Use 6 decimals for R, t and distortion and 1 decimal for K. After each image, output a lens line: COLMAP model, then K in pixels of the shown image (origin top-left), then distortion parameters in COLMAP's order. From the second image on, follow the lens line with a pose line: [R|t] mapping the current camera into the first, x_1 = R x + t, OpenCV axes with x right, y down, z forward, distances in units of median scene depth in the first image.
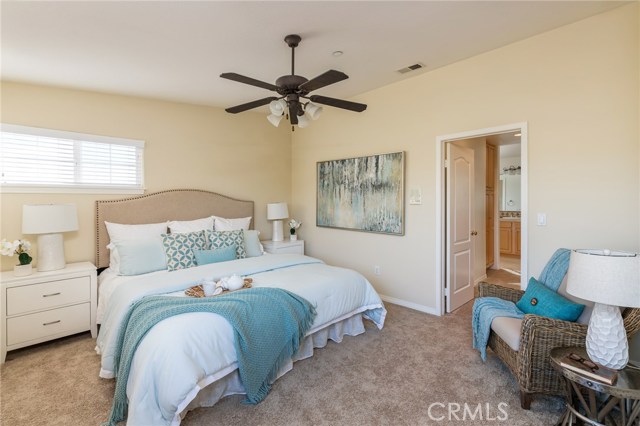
lens RADIAL K [[286.1, 0, 319.3], [0, 286.1, 207.3], [0, 0, 1]] dist [0.004030, 0.000793]
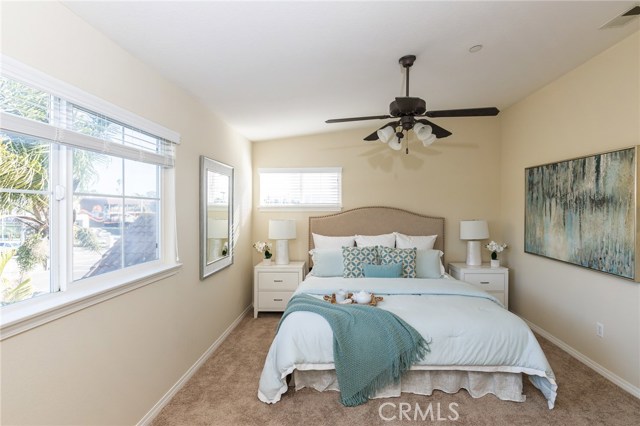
lens RADIAL K [[320.2, 0, 323.0], [0, 320.2, 212.1], [0, 0, 1]] dist [0.003845, 0.001254]
pose [[0.678441, 0.009004, -0.734600, 0.328276], [-0.016660, 0.999856, -0.003131, -0.038168], [0.734466, 0.014363, 0.678494, 0.032798]]
